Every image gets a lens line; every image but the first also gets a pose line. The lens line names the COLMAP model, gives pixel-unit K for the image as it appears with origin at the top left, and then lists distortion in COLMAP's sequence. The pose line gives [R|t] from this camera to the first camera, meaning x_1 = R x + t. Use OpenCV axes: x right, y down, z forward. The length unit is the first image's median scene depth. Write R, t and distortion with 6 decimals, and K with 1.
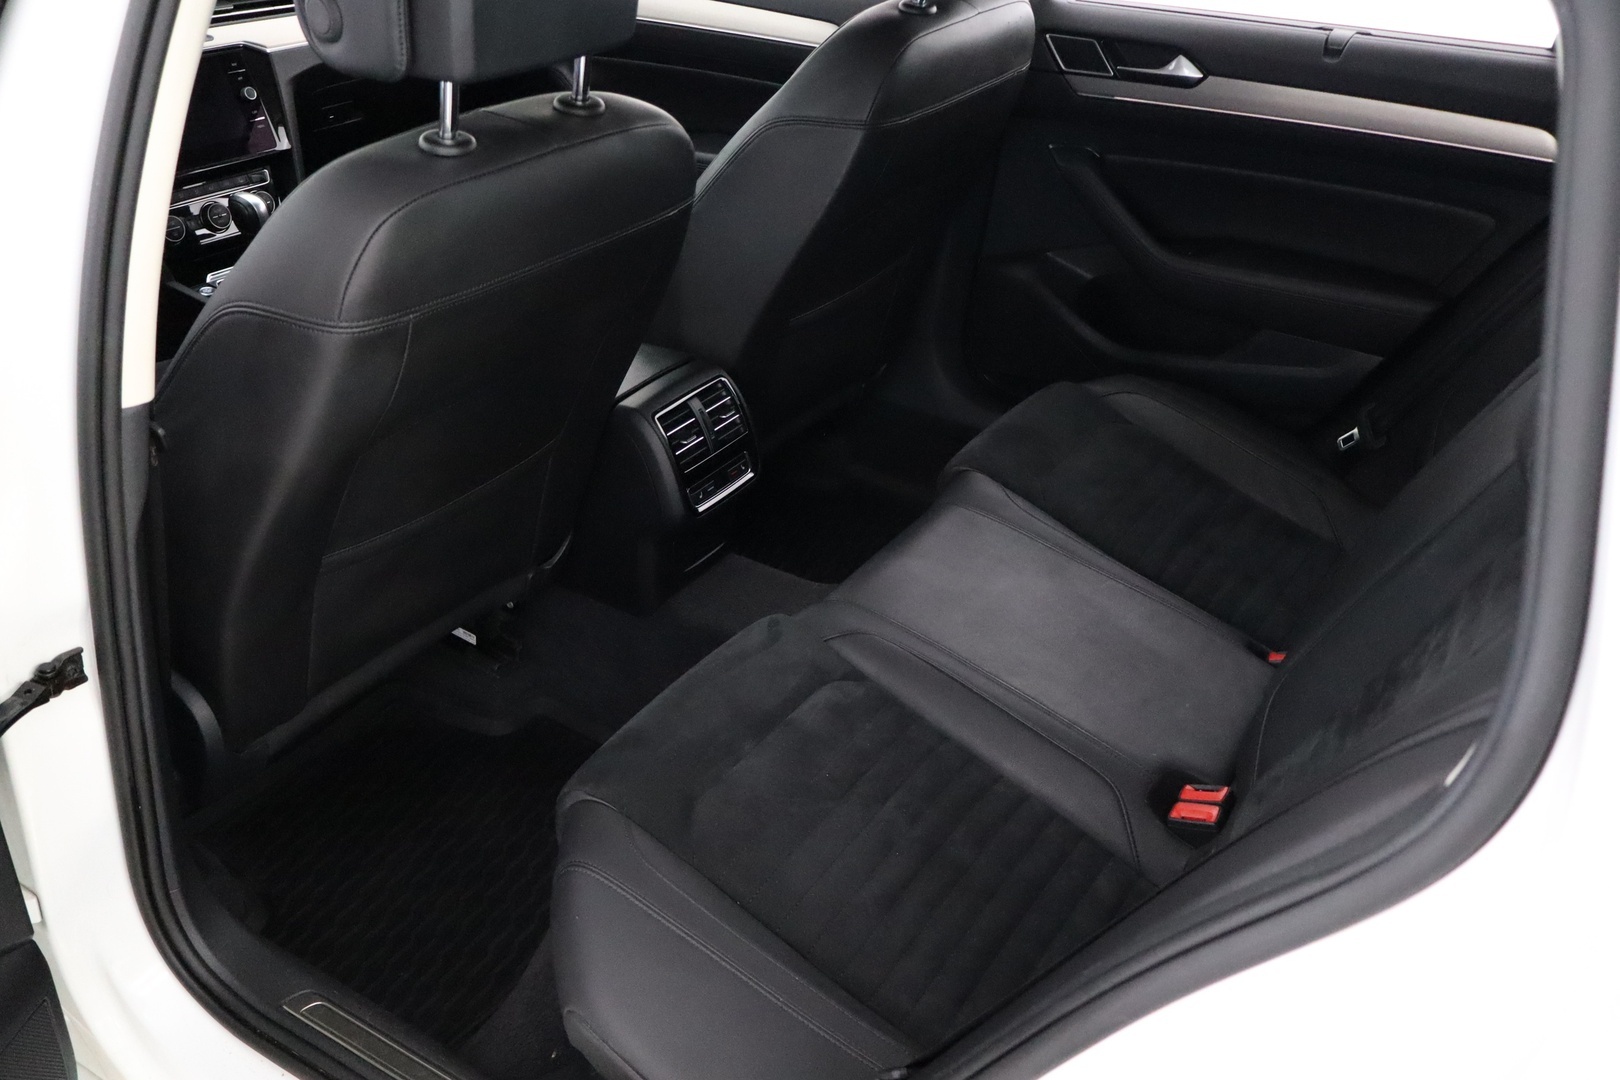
lens RADIAL K [[1409.1, 0, 810.0], [0, 1409.1, 540.0], [0, 0, 1]] dist [-0.008084, -0.016043]
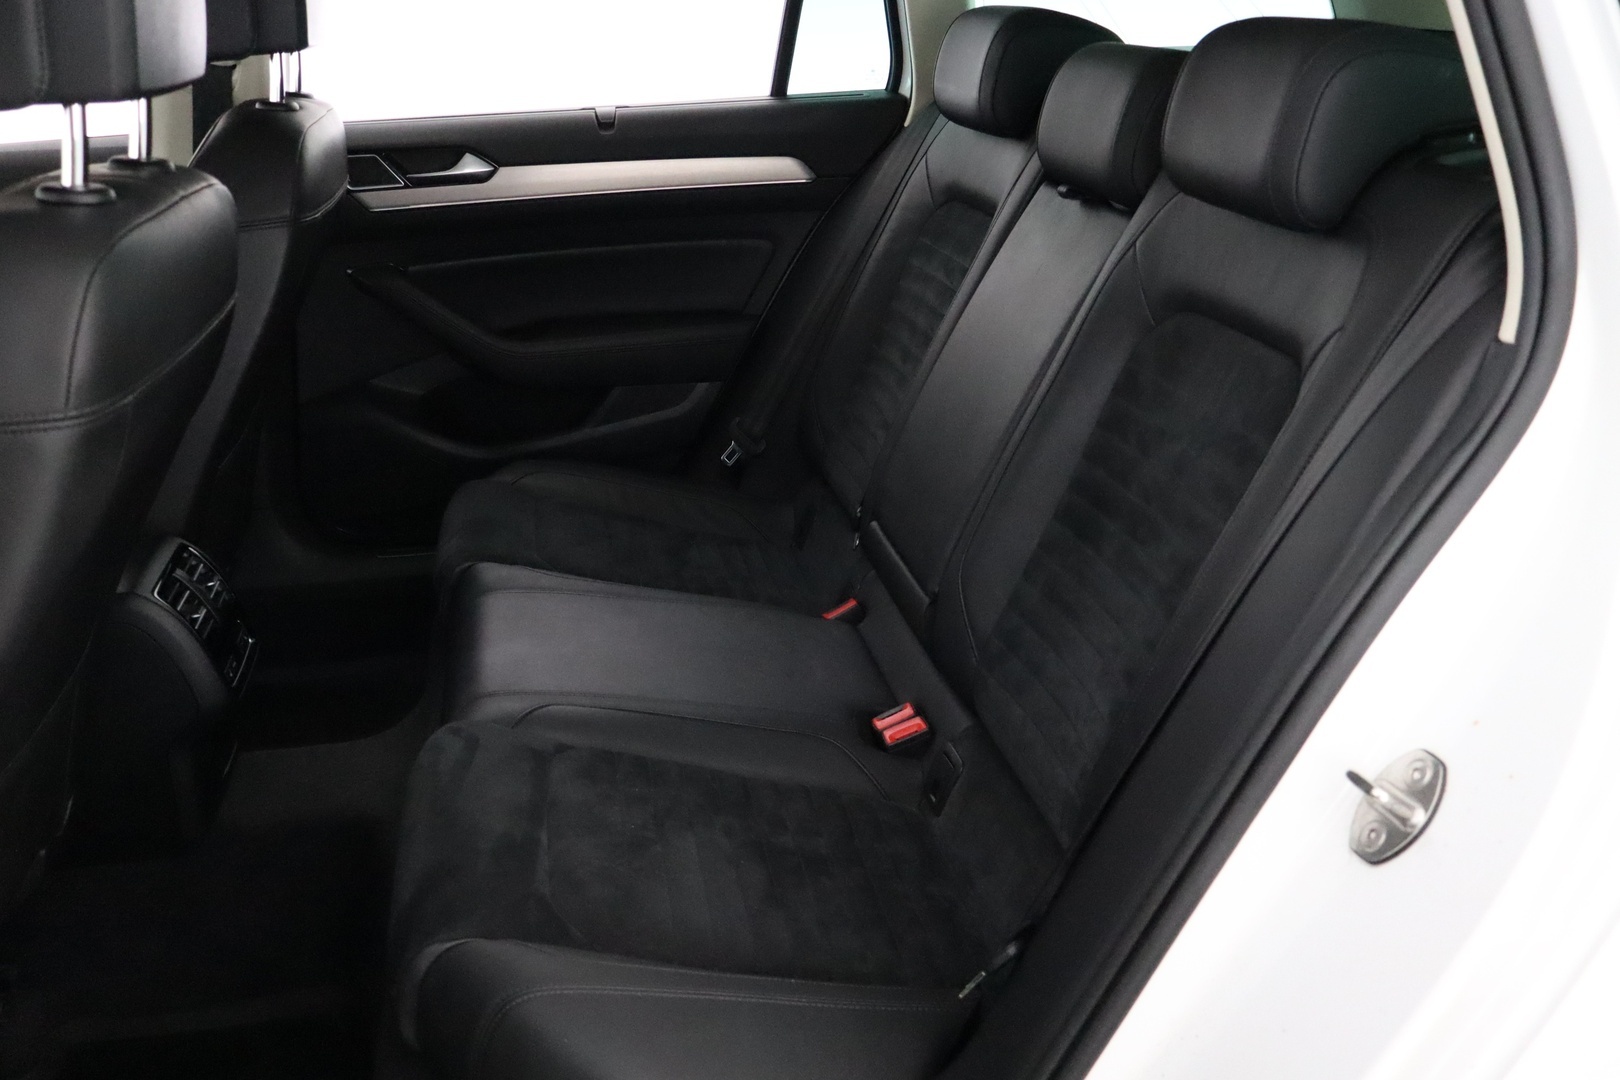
lens RADIAL K [[1409.1, 0, 810.0], [0, 1409.1, 540.0], [0, 0, 1]] dist [-0.008084, -0.016043]
pose [[0.731492, -0.287416, 0.618314, -0.276484], [0.381604, 0.924066, -0.021913, 0.038751], [-0.565065, 0.251980, 0.785626, 0.112785]]
